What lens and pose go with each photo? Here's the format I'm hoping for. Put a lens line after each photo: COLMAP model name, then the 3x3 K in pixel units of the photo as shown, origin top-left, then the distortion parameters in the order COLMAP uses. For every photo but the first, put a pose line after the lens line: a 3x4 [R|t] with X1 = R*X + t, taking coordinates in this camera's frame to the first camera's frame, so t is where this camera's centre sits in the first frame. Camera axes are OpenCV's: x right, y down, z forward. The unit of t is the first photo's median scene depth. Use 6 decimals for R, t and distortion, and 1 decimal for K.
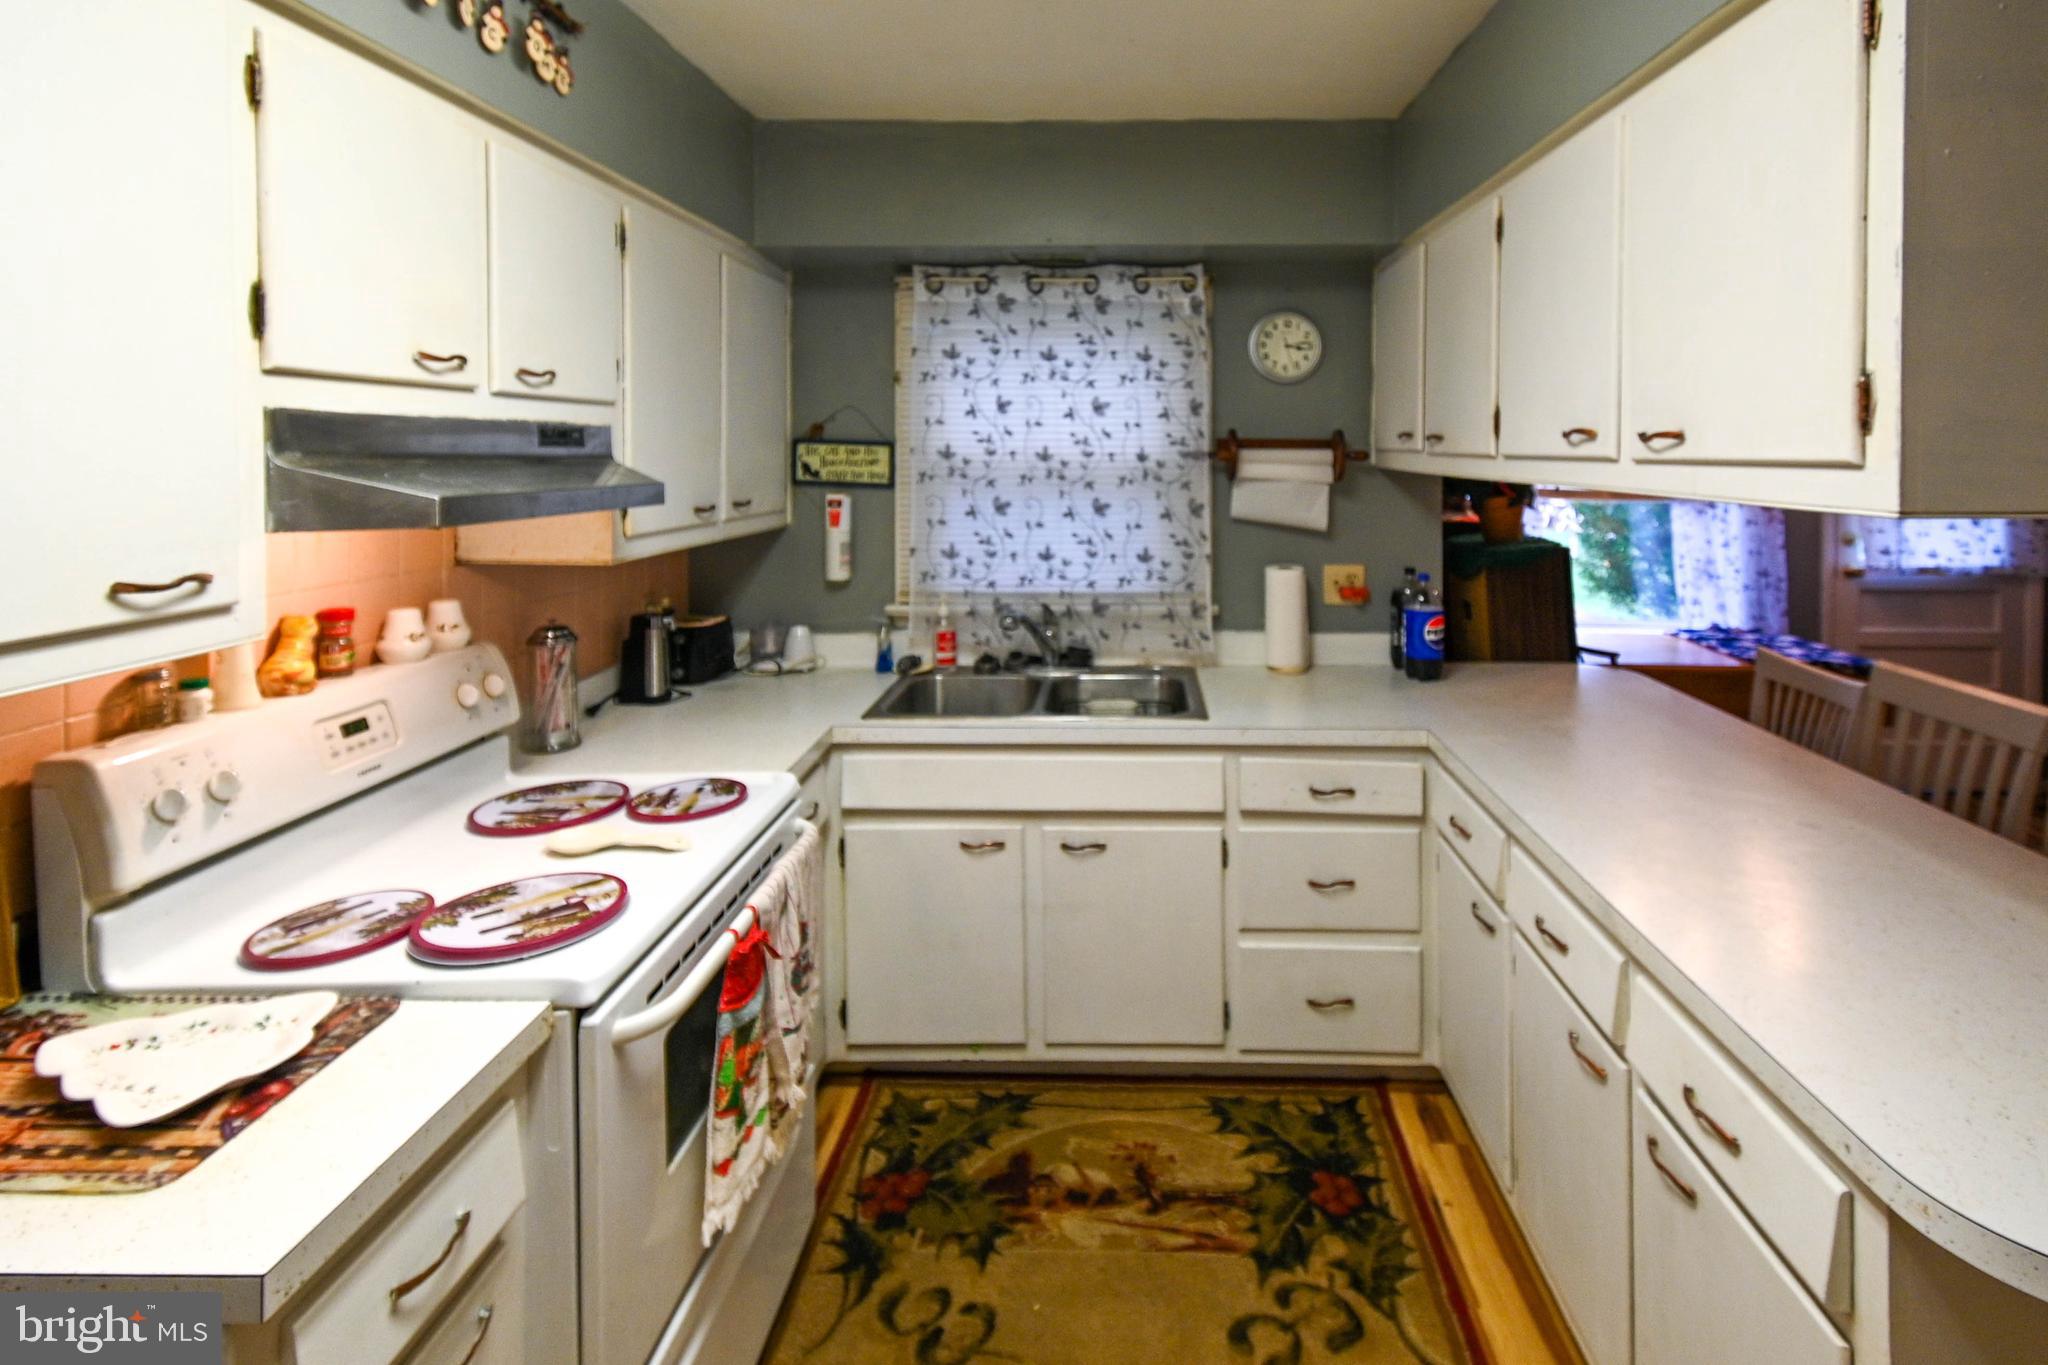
lens RADIAL K [[953.2, 0, 1070.4], [0, 953.2, 473.7], [0, 0, 1]] dist [0.014713, -0.003294]
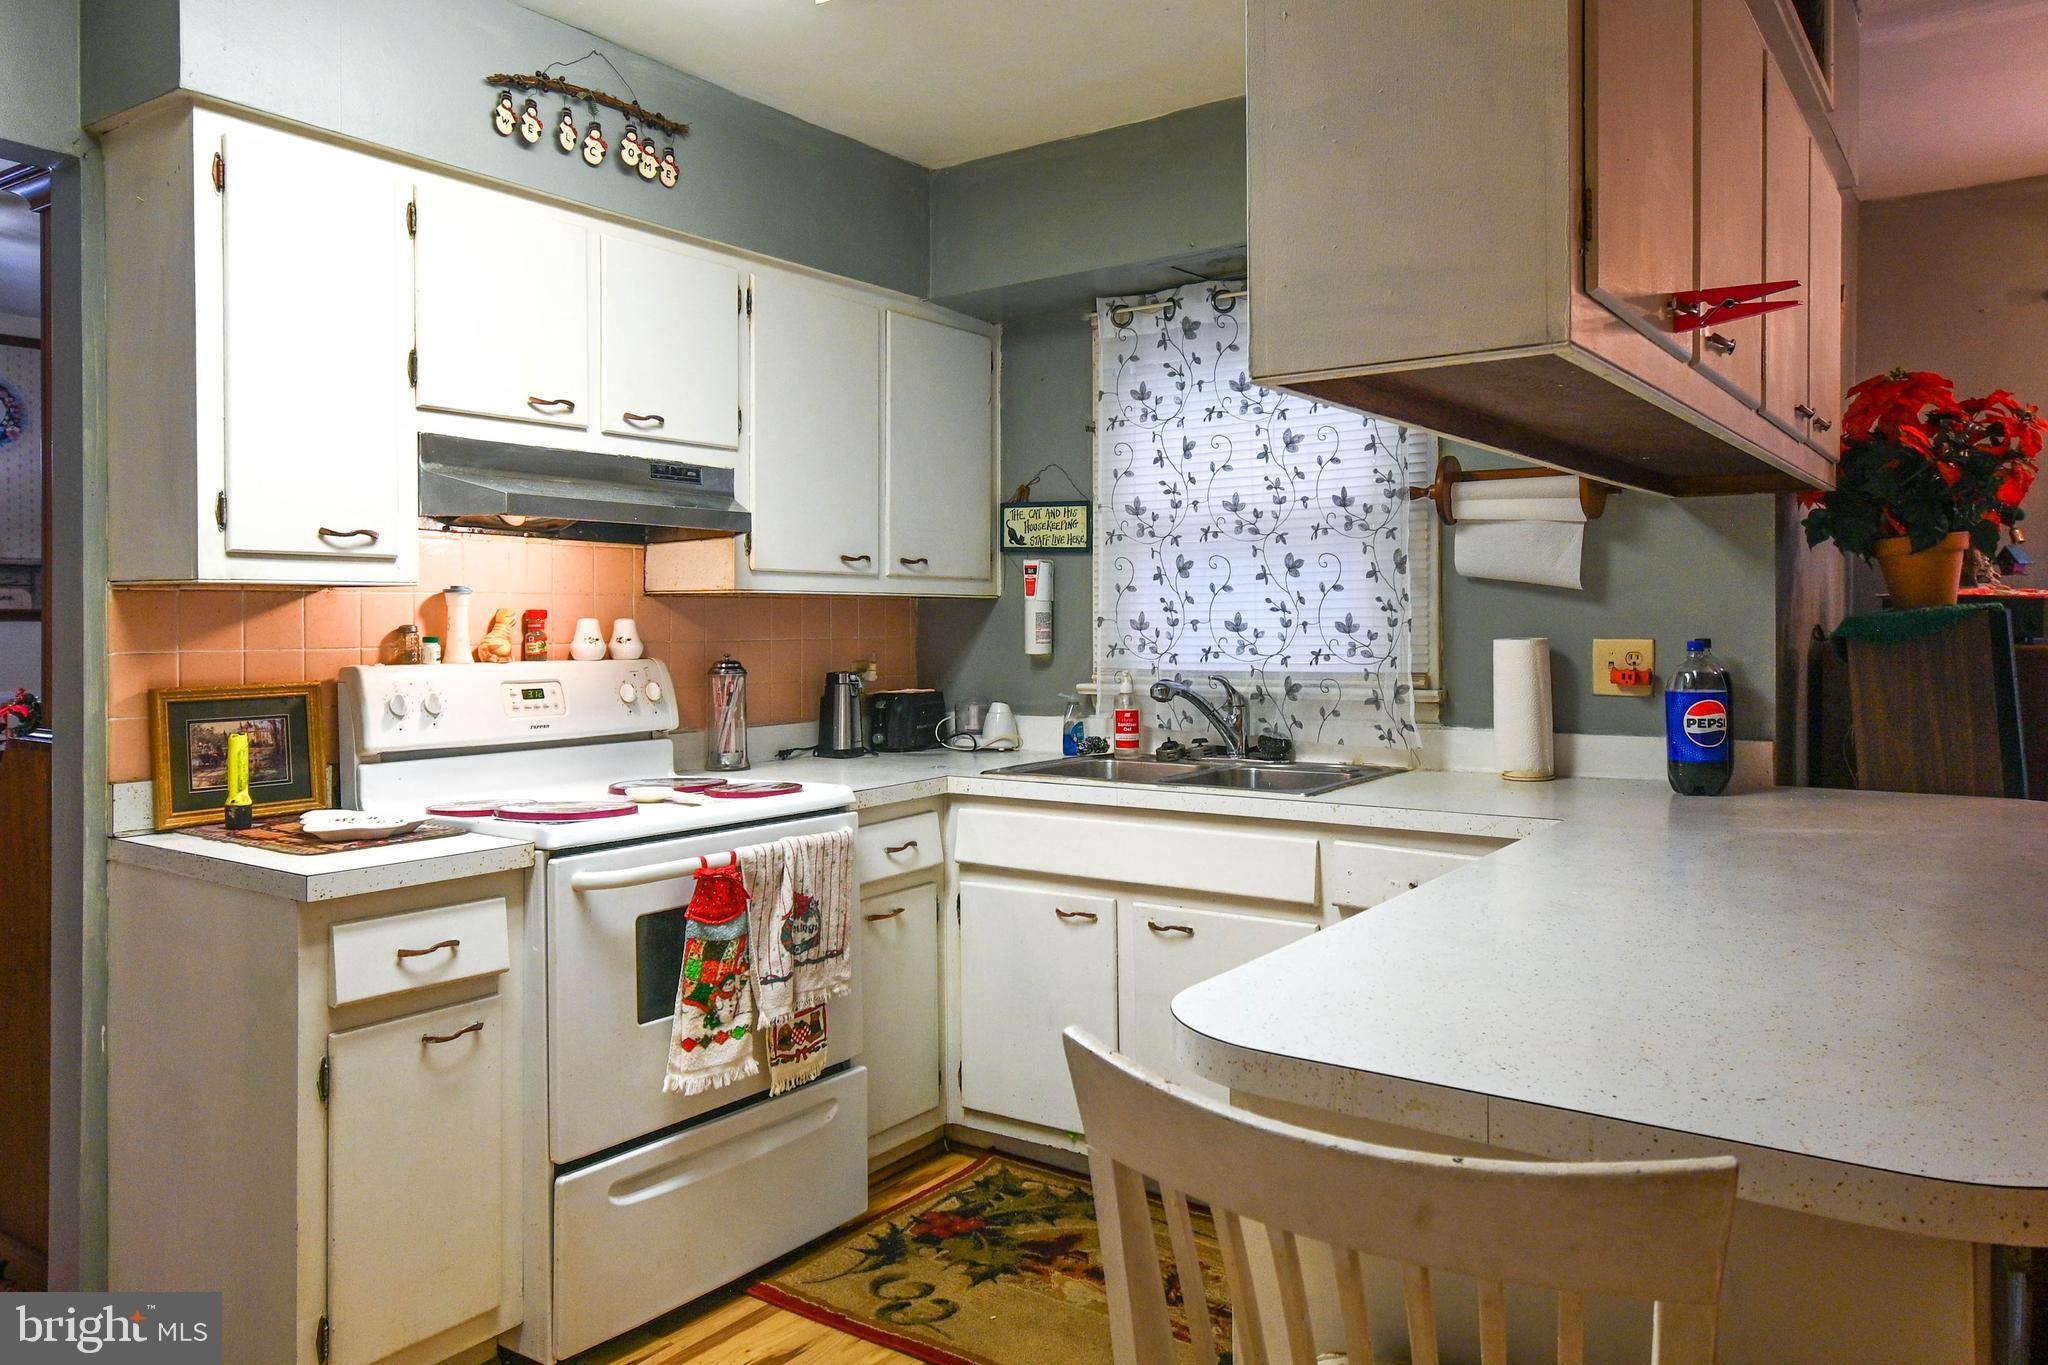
lens RADIAL K [[1445.0, 0, 1028.4], [0, 1445.0, 664.1], [0, 0, 1]] dist [0.002810, 0.002829]
pose [[0.819421, 0.012039, -0.573065, 0.647961], [-0.015472, 0.999880, -0.001117, 0.145722], [0.572983, 0.009781, 0.819509, -0.163361]]
